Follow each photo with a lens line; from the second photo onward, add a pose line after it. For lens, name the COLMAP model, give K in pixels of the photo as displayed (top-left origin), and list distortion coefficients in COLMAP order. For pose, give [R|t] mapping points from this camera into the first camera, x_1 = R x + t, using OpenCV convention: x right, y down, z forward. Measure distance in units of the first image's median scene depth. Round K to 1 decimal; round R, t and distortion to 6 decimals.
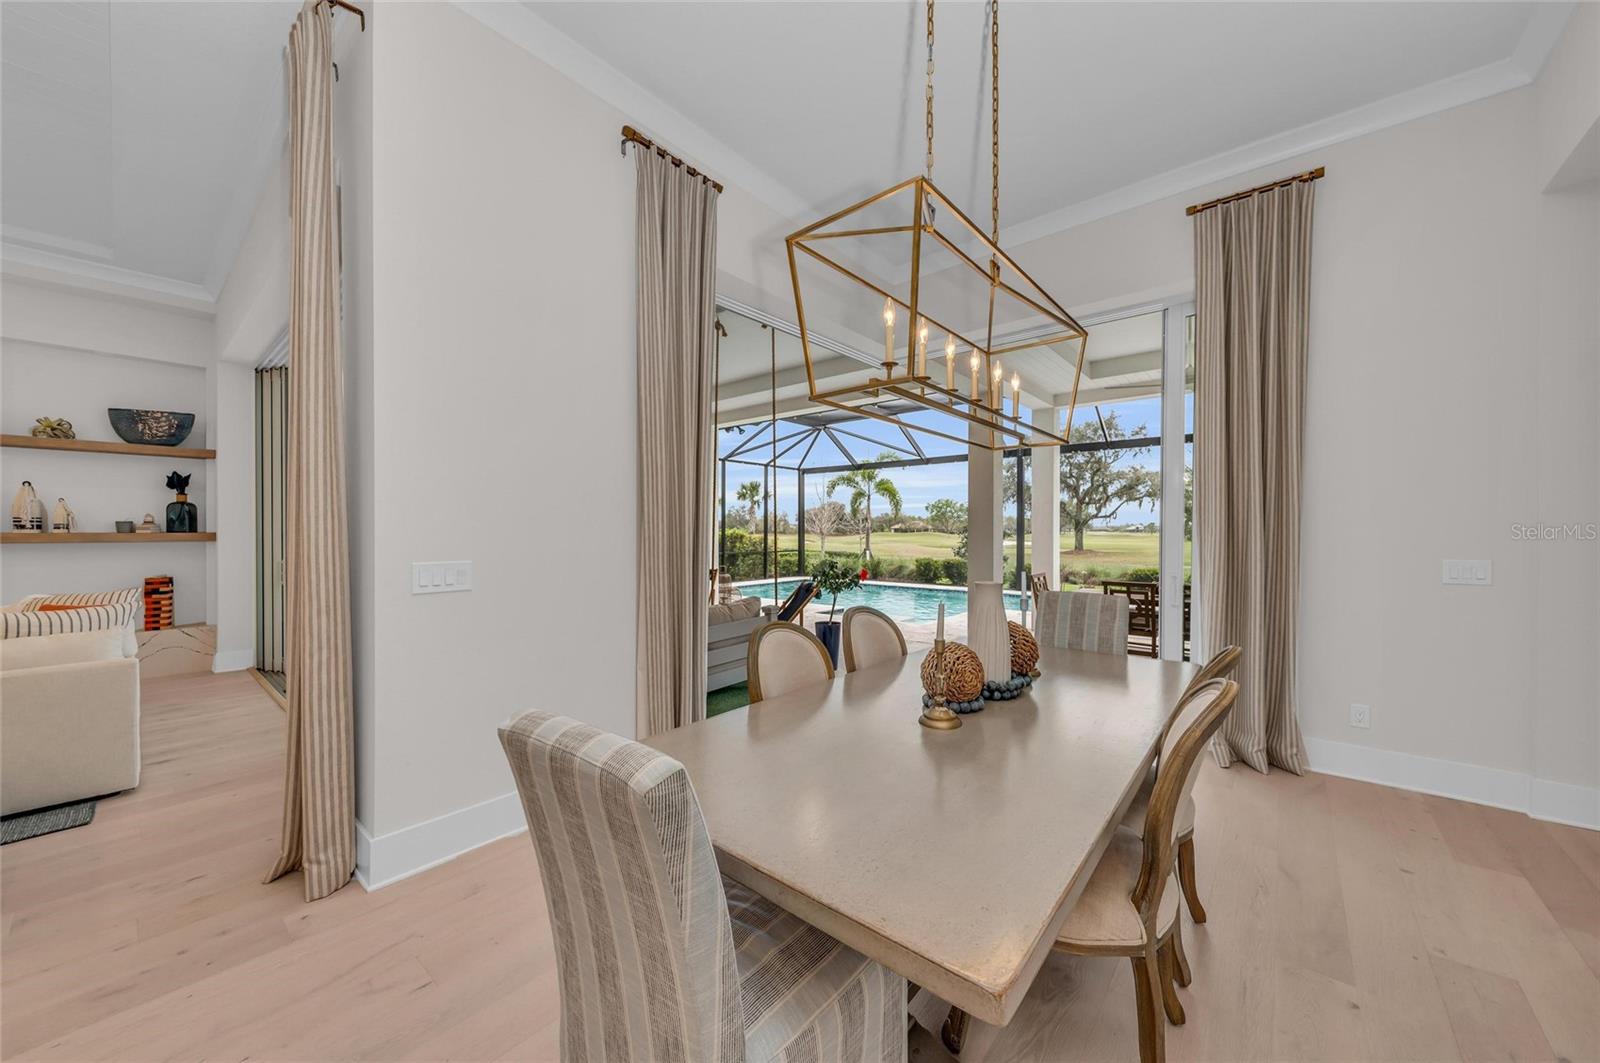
lens RADIAL K [[572.3, 0, 800.2], [0, 572.3, 533.8], [0, 0, 1]] dist [0.009323, -0.005634]
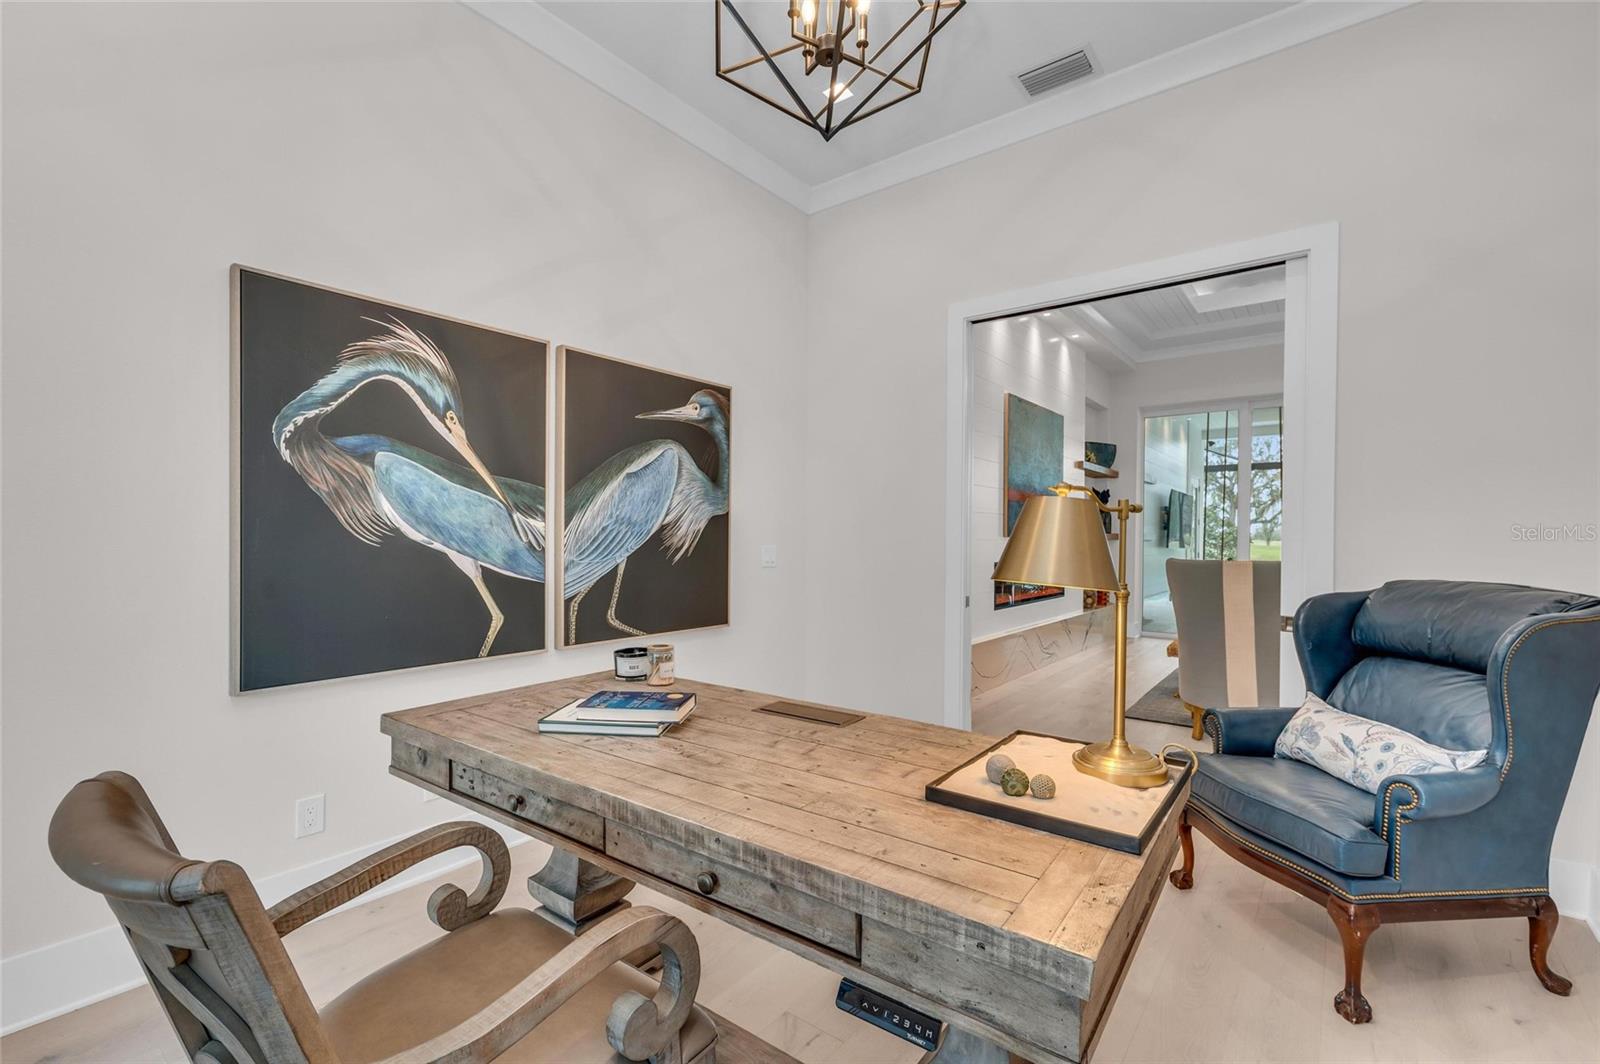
lens RADIAL K [[692.1, 0, 803.1], [0, 692.1, 529.9], [0, 0, 1]] dist [0.024510, -0.010054]
pose [[0.999418, 0.004235, 0.033856, -1.866560], [-0.003725, 0.999879, -0.015089, 0.018422], [-0.033916, 0.014954, 0.999313, -0.609388]]
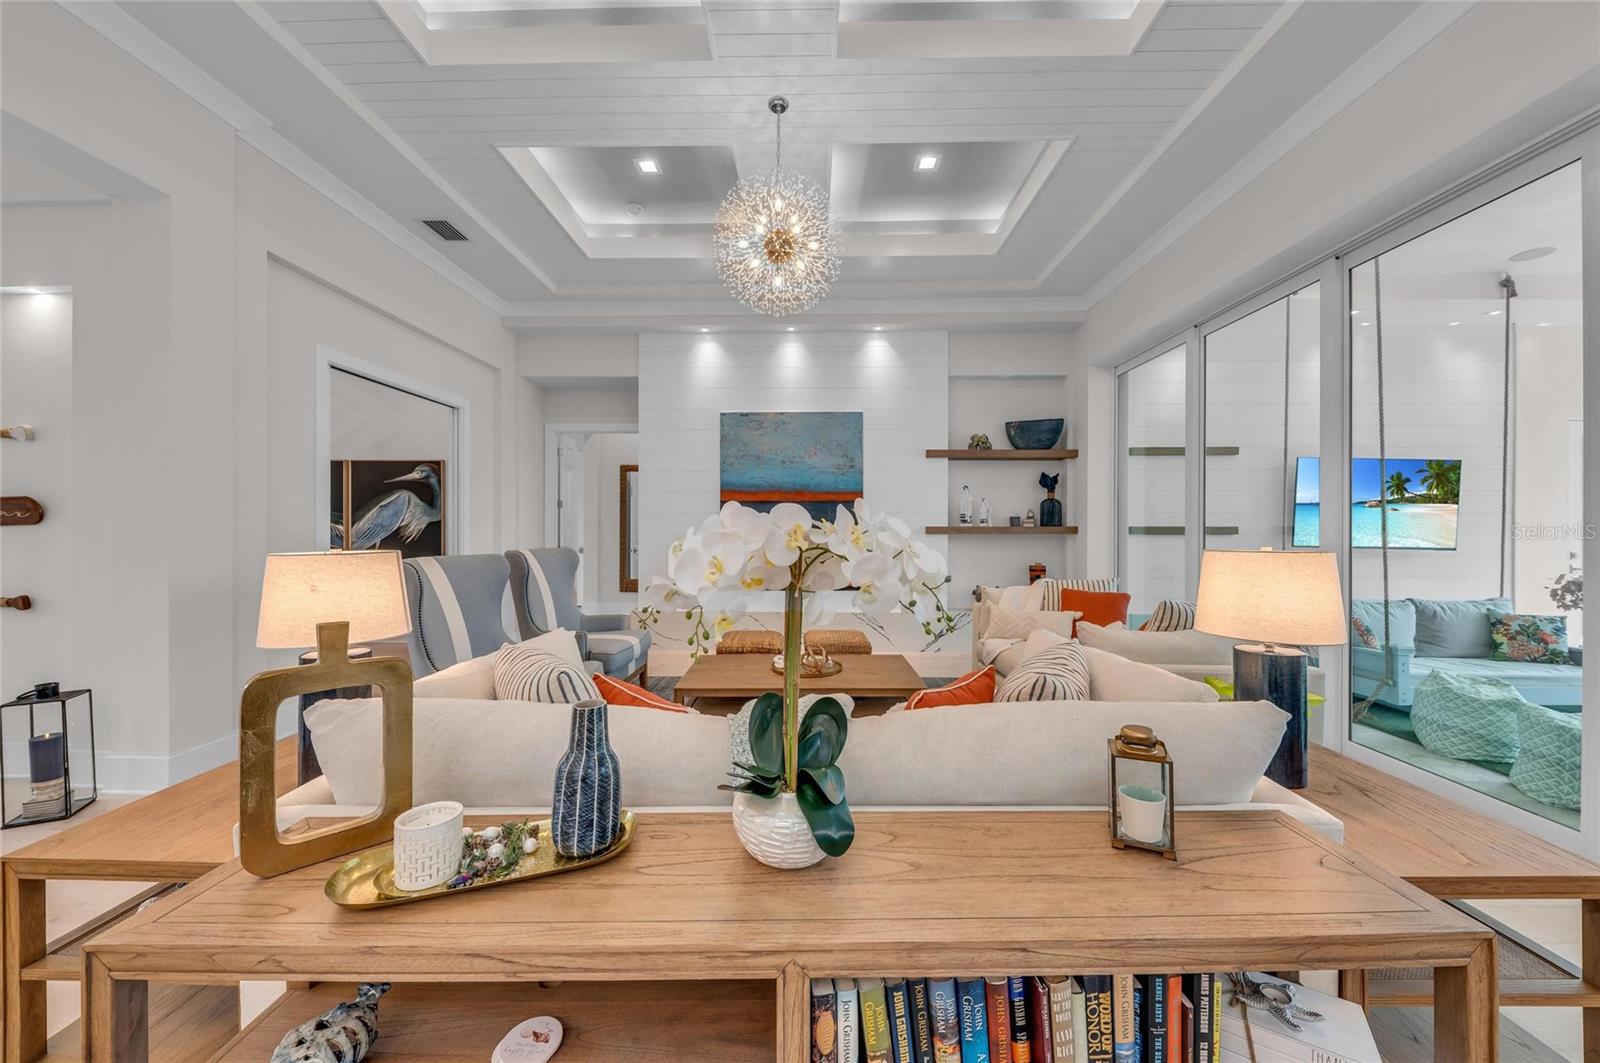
lens RADIAL K [[563.4, 0, 802.5], [0, 563.4, 532.2], [0, 0, 1]] dist [0.009351, -0.005530]
pose [[0.627521, 0.004885, -0.778584, -0.533180], [-0.005438, 0.999983, 0.001891, 0.010119], [0.778580, 0.003048, 0.627538, -0.070703]]
